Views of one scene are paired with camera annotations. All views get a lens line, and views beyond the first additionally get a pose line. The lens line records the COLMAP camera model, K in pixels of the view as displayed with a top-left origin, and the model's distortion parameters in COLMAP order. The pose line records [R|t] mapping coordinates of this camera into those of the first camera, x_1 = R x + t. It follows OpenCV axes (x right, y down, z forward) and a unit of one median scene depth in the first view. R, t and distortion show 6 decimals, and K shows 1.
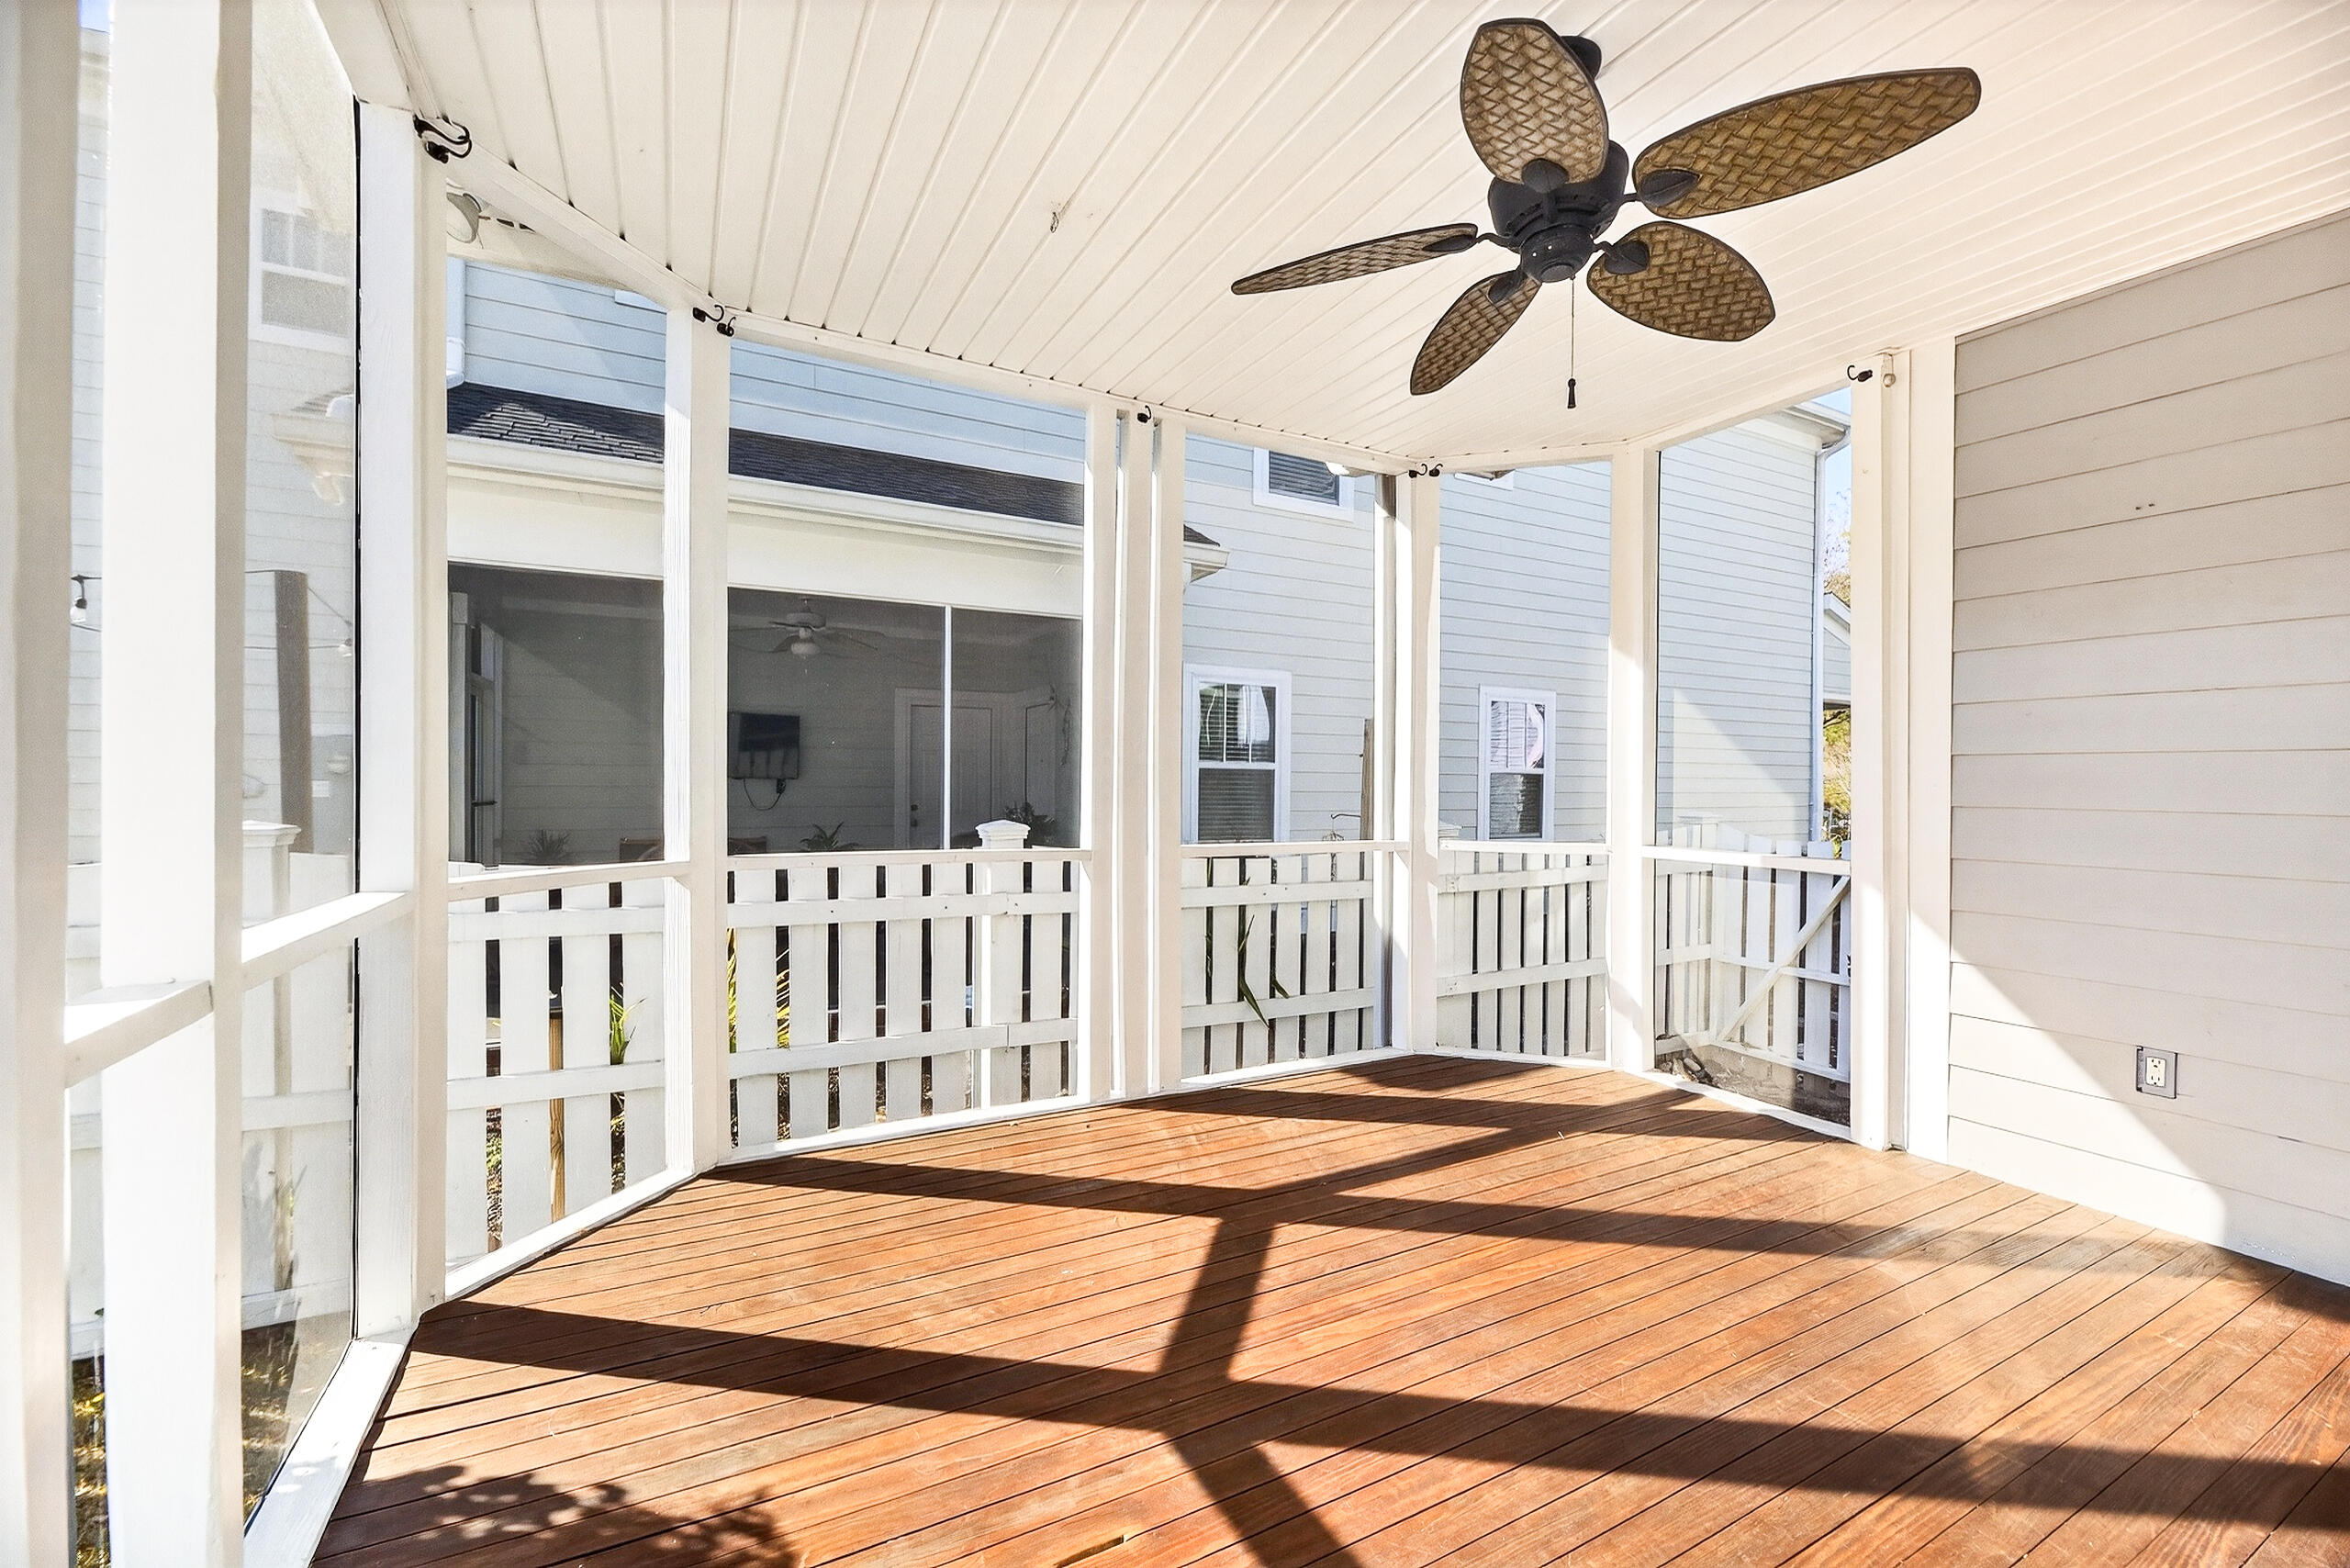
lens RADIAL K [[949.5, 0, 1183.7], [0, 949.5, 791.8], [0, 0, 1]] dist [-0.003703, -0.001441]
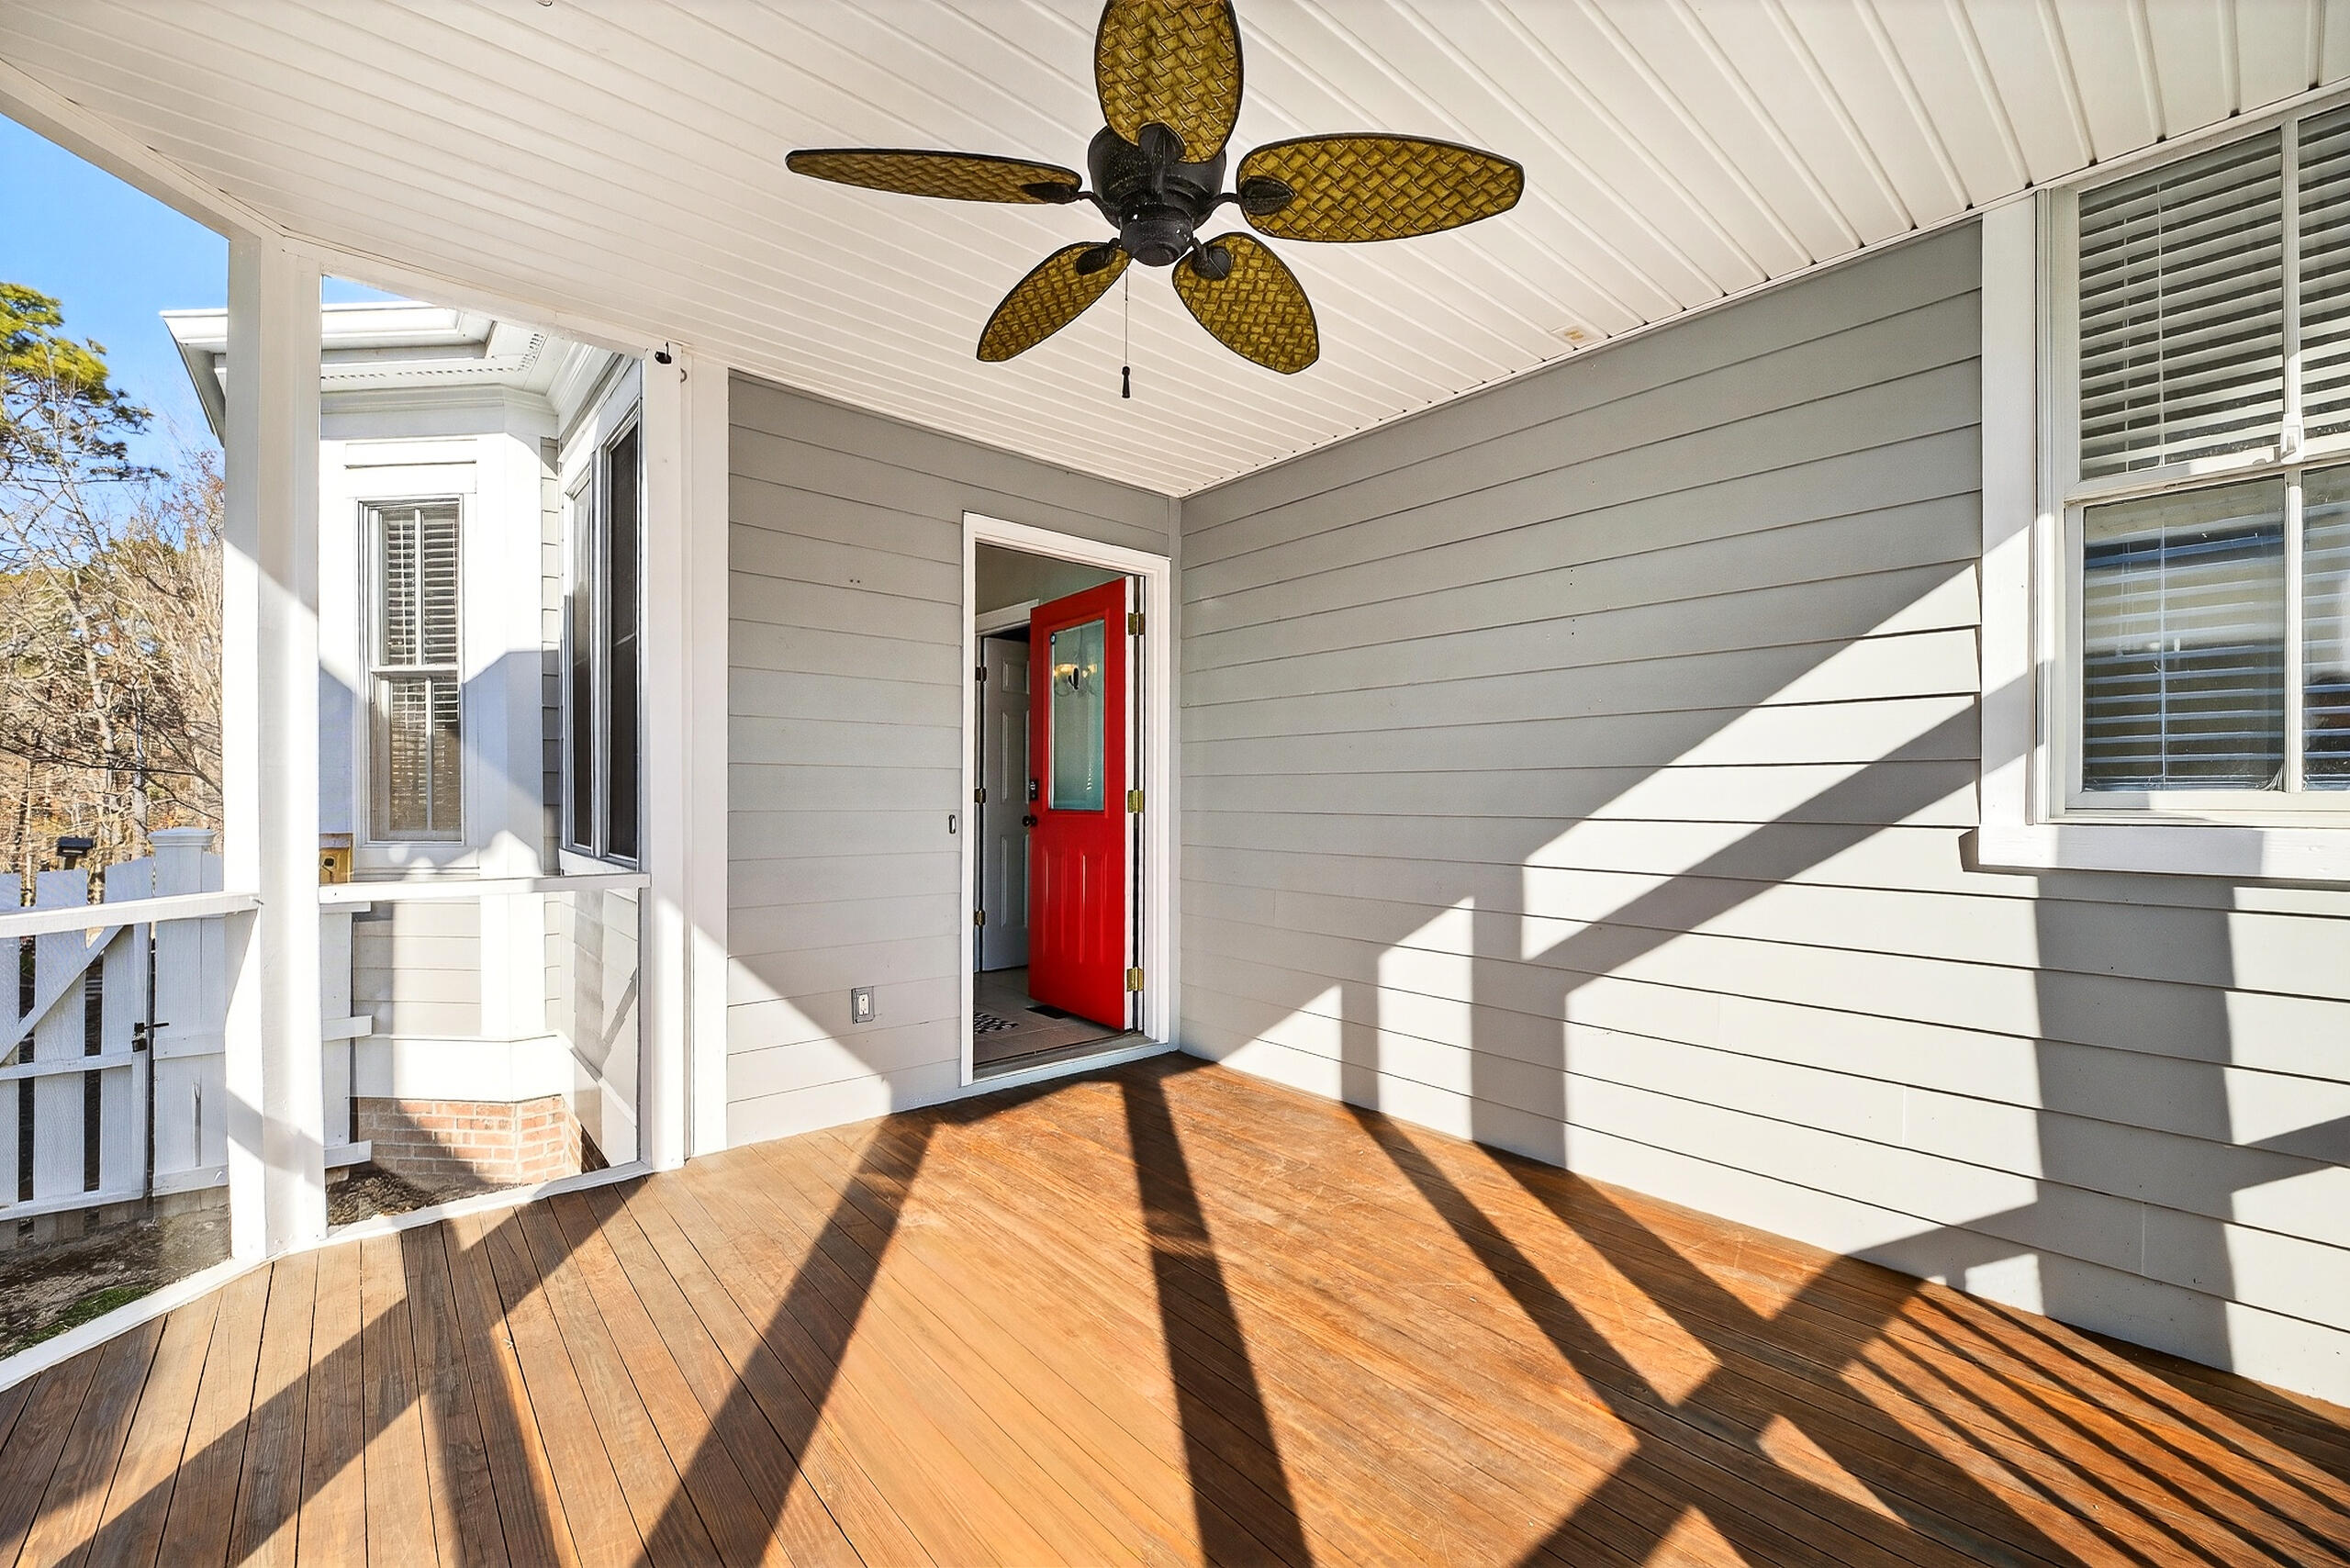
lens RADIAL K [[949.5, 0, 1189.4], [0, 949.5, 792.7], [0, 0, 1]] dist [-0.003703, -0.001441]
pose [[-0.216872, -0.002580, 0.976197, -0.314684], [0.000712, 0.999996, 0.002801, -0.007146], [-0.976200, 0.001302, -0.216869, 0.683420]]
